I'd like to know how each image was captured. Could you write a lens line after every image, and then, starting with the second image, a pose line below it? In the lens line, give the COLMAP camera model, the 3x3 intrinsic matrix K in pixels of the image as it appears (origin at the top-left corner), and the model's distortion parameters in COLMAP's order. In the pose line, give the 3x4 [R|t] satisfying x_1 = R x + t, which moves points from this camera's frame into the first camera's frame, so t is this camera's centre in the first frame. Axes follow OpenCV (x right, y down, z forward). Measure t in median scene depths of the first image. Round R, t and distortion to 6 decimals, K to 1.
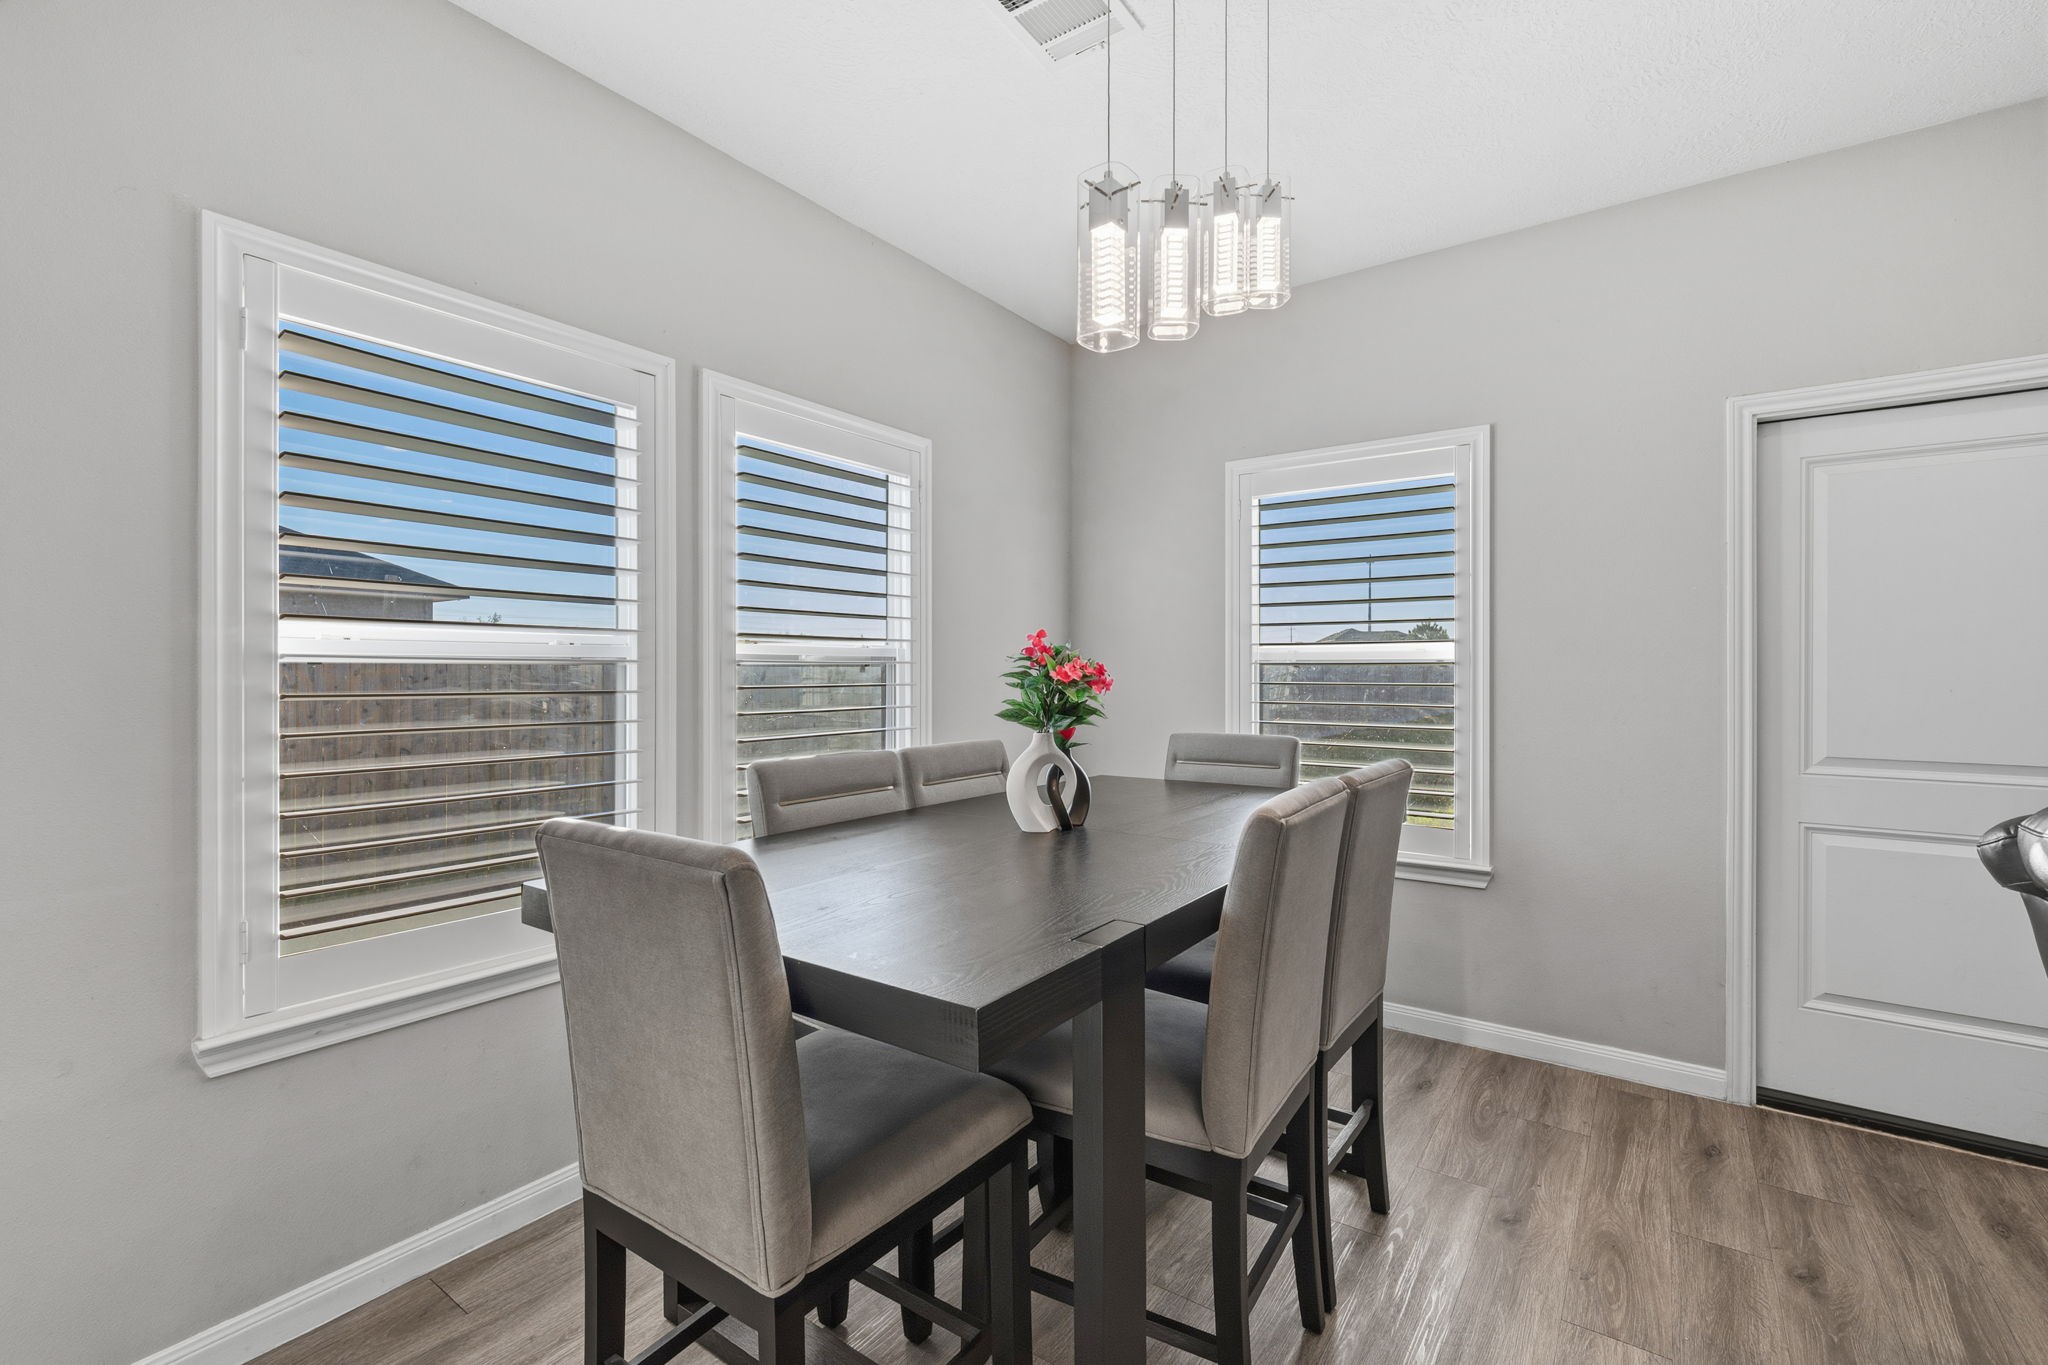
lens RADIAL K [[867.1, 0, 1030.1], [0, 867.1, 659.1], [0, 0, 1]] dist [0.006128, 0.000390]
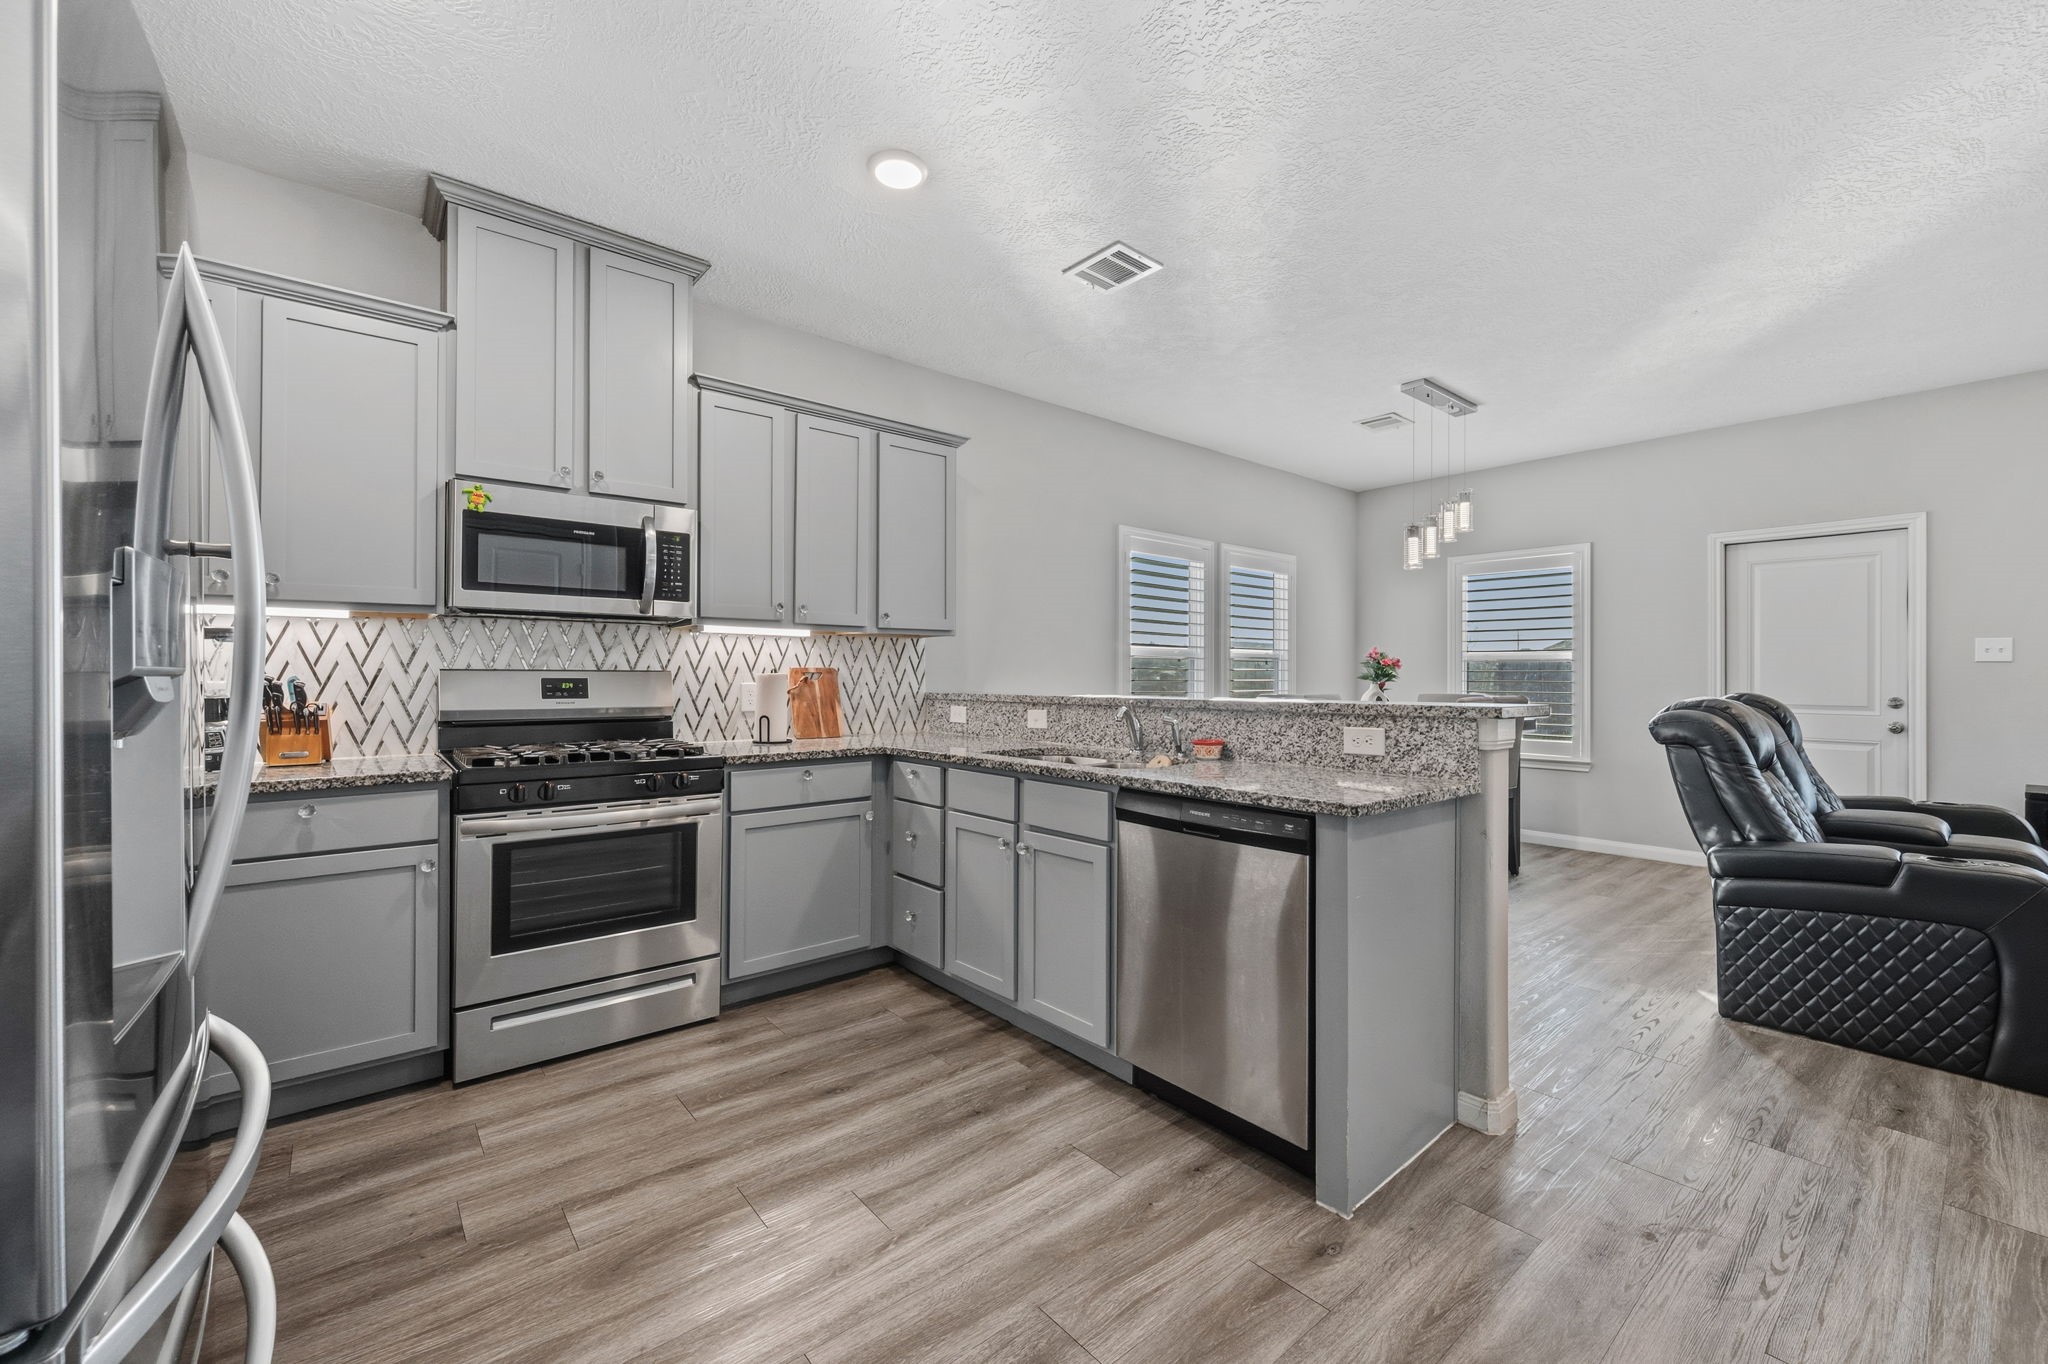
lens RADIAL K [[812.4, 0, 1035.5], [0, 812.4, 676.7], [0, 0, 1]] dist [-0.002667, 0.000236]
pose [[0.968556, 0.001243, -0.248791, -0.290013], [-0.001280, 0.999999, 0.000011, 0.048786], [0.248791, 0.000308, 0.968557, -1.313492]]
